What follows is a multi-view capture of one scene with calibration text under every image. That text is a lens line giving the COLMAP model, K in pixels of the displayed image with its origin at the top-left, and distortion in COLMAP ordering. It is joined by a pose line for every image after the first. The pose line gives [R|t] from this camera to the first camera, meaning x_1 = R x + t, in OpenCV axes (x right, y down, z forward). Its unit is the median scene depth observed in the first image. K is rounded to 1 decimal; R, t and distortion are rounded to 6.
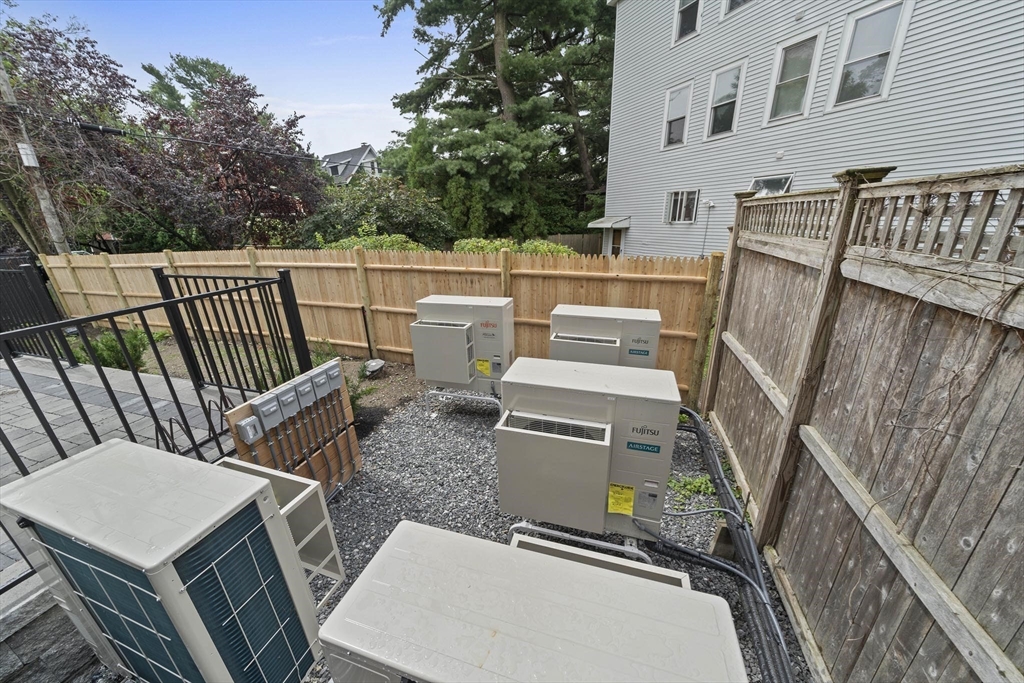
lens RADIAL K [[355.5, 0, 511.9], [0, 355.5, 337.8], [0, 0, 1]] dist [-0.002320, -0.000452]
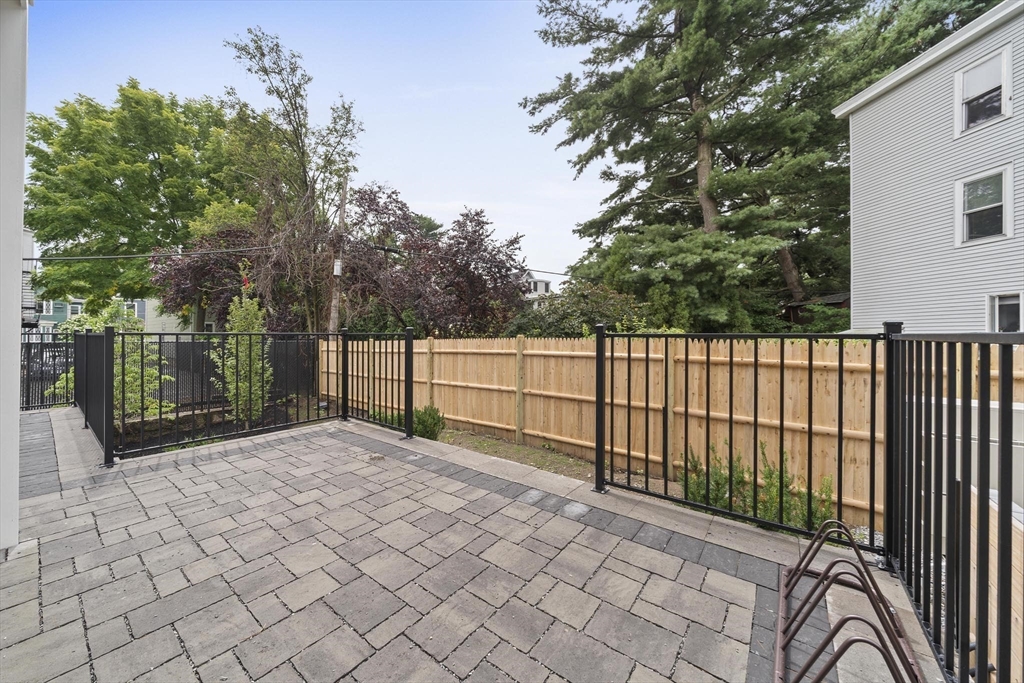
lens RADIAL K [[355.5, 0, 506.4], [0, 355.5, 339.1], [0, 0, 1]] dist [-0.002320, -0.000452]
pose [[0.940940, 0.038442, -0.336383, -0.206186], [-0.140030, 0.948762, -0.283272, 0.017255], [0.308258, 0.313646, 0.898111, 0.052797]]
